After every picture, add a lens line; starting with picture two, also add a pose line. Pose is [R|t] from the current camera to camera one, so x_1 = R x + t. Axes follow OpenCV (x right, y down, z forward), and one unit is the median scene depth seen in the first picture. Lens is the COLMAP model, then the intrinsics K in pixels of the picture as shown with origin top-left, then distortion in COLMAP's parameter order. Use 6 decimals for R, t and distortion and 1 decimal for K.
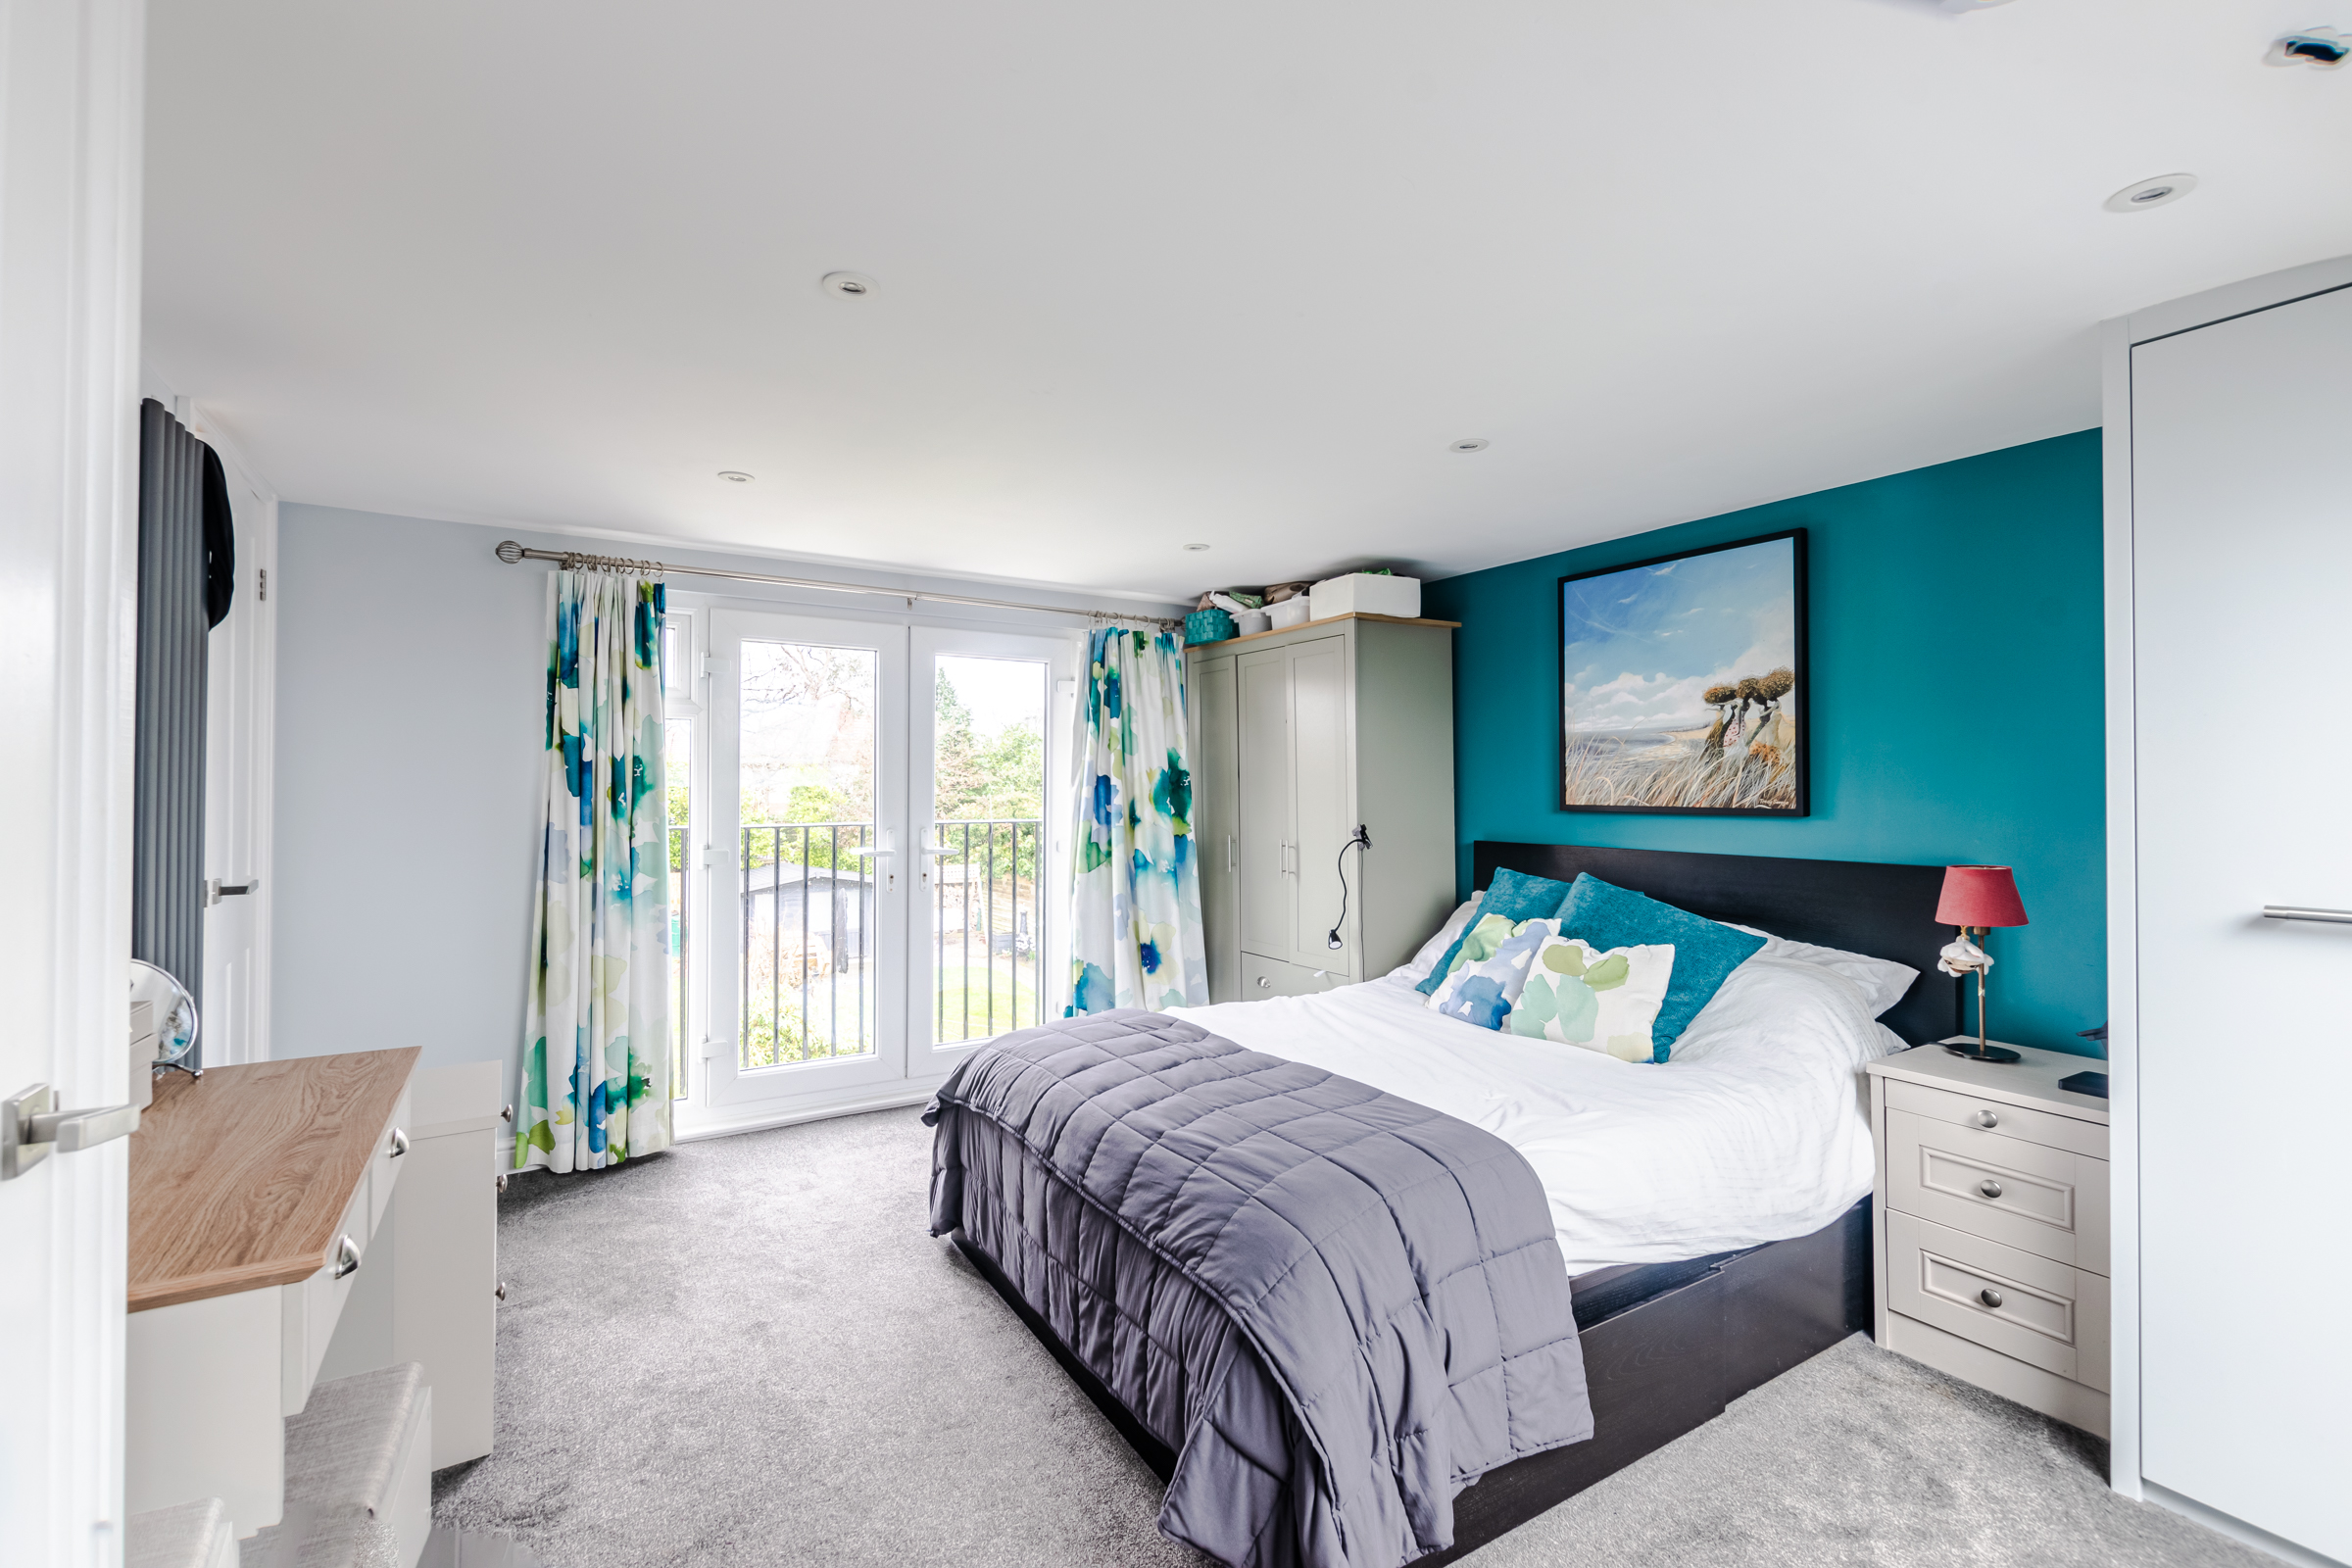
lens RADIAL K [[1020.6, 0, 1179.2], [0, 1020.6, 776.8], [0, 0, 1]] dist [0.001329, 0.000585]
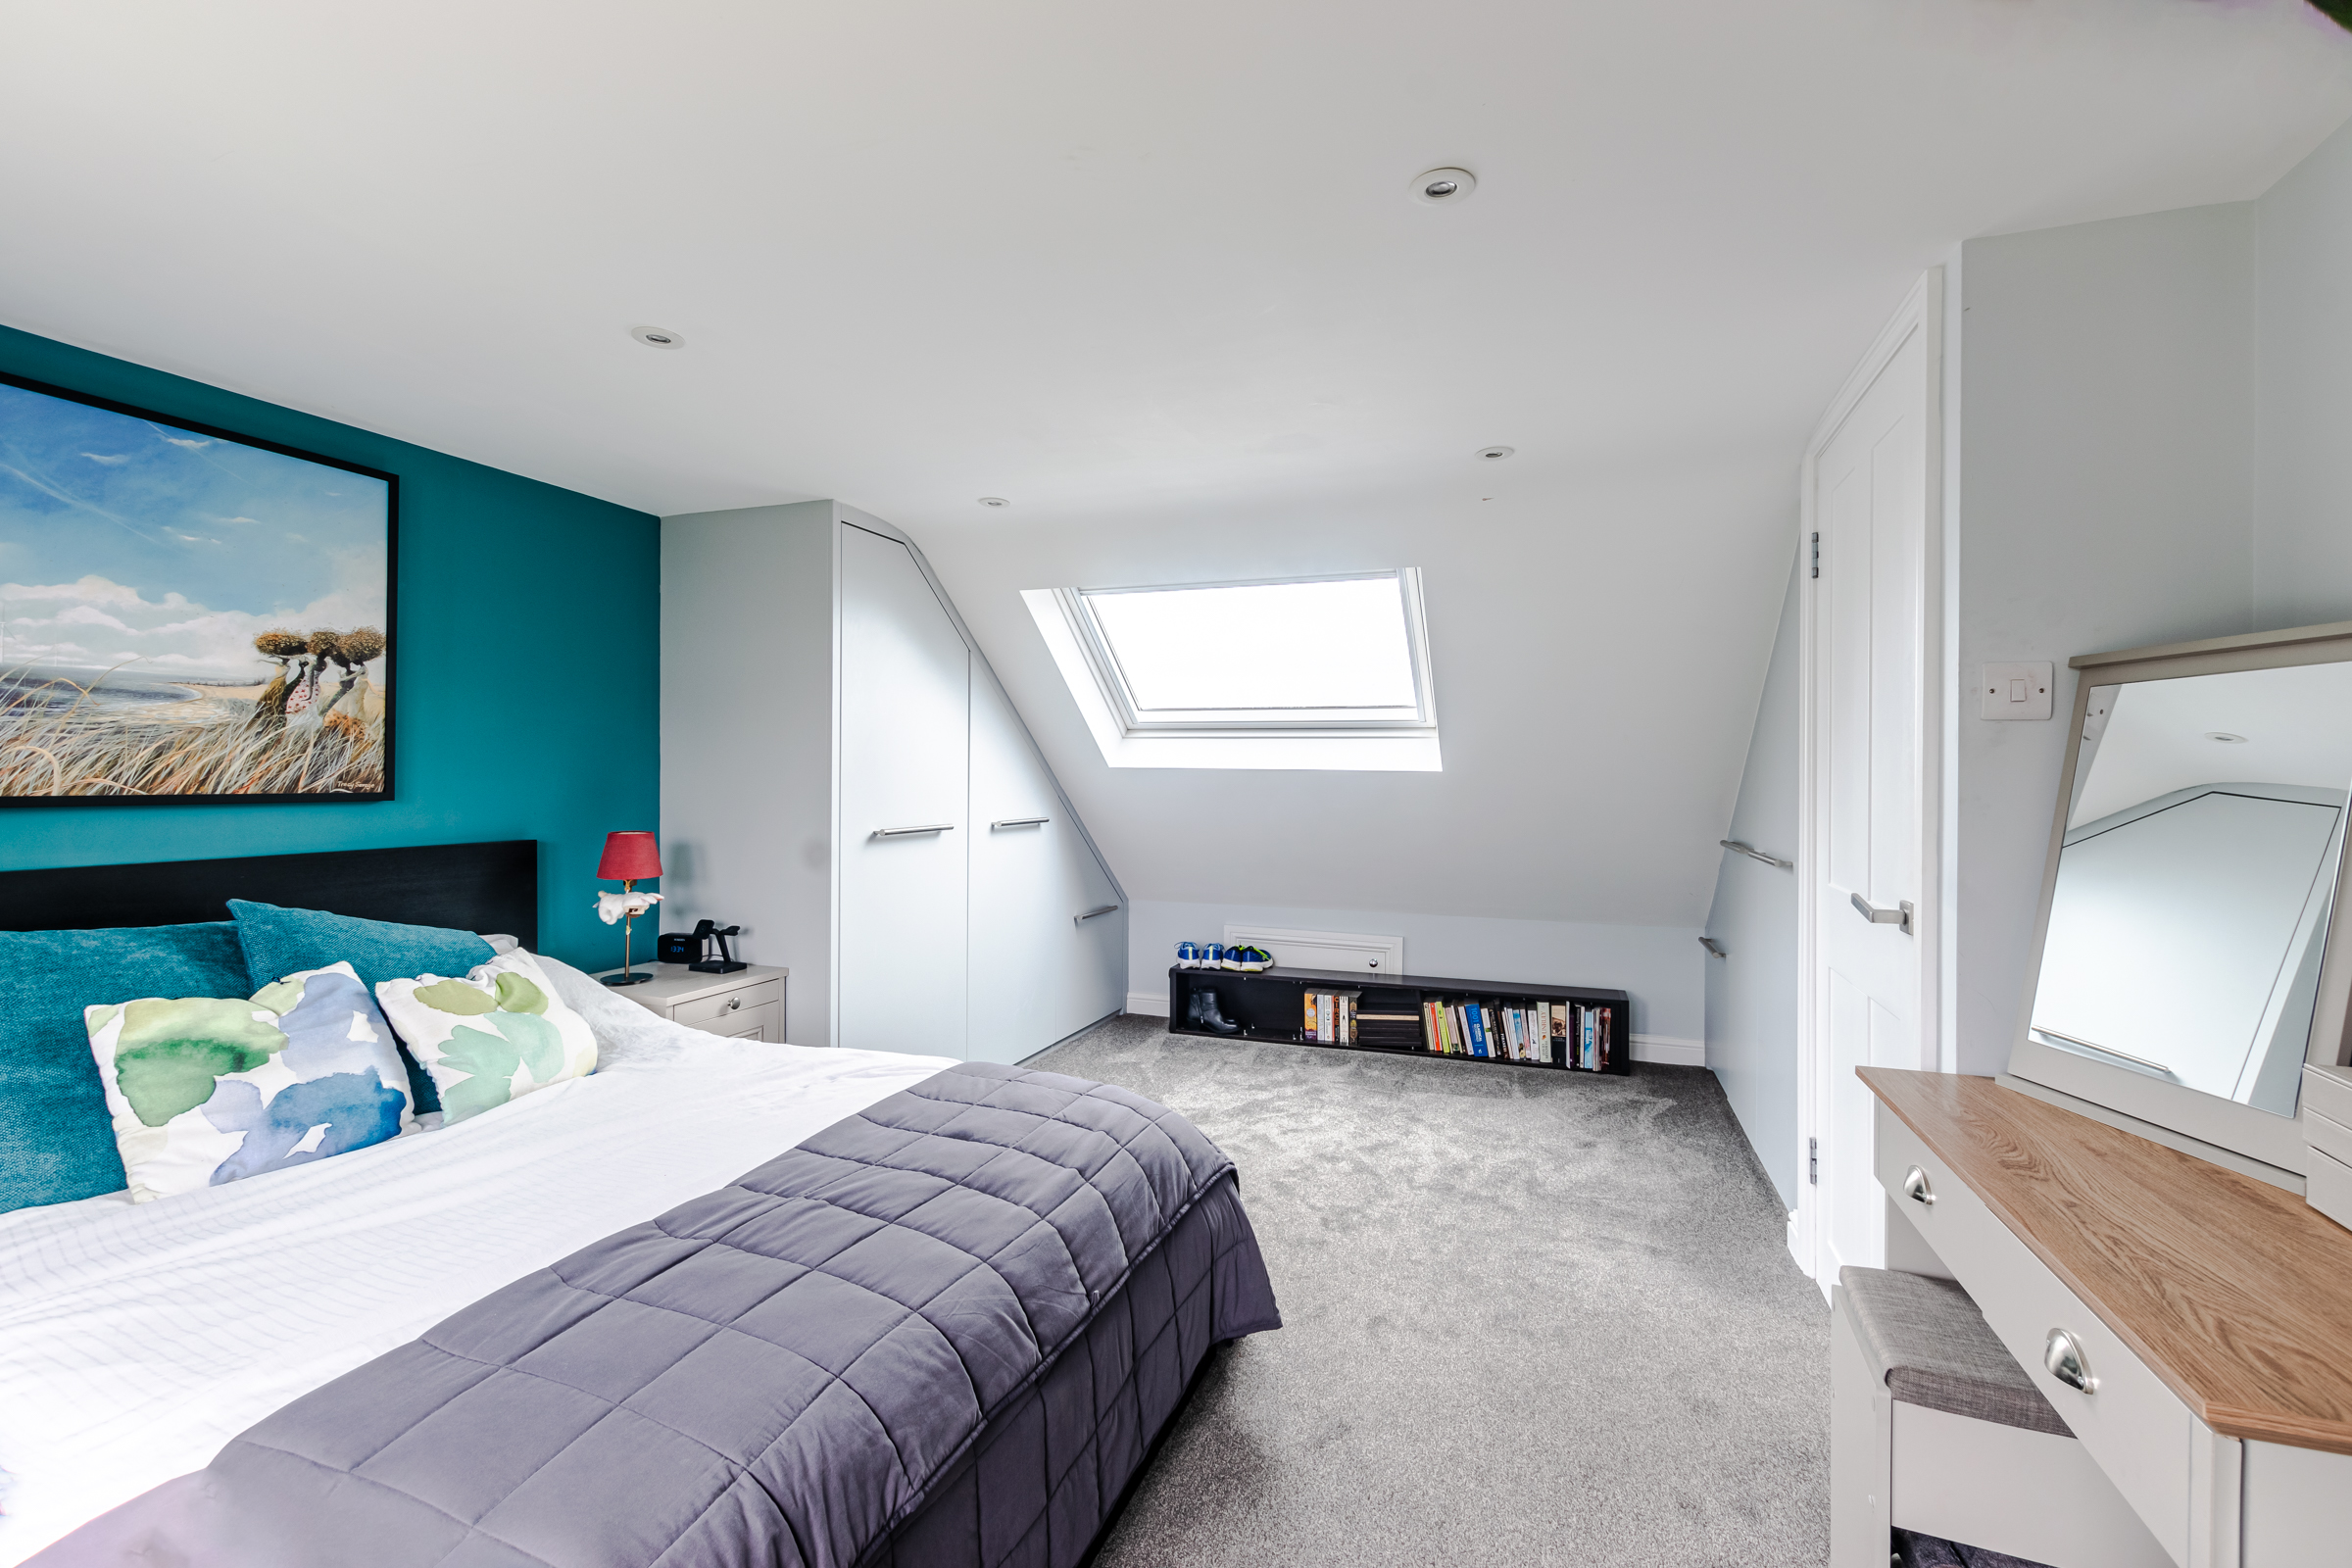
lens RADIAL K [[1020.6, 0, 1176.6], [0, 1020.6, 782.5], [0, 0, 1]] dist [0.001329, 0.000585]
pose [[-0.612384, -0.011264, 0.790480, -0.483083], [-0.016732, 0.999859, 0.001285, 0.010143], [-0.790384, -0.012439, -0.612486, 0.949586]]
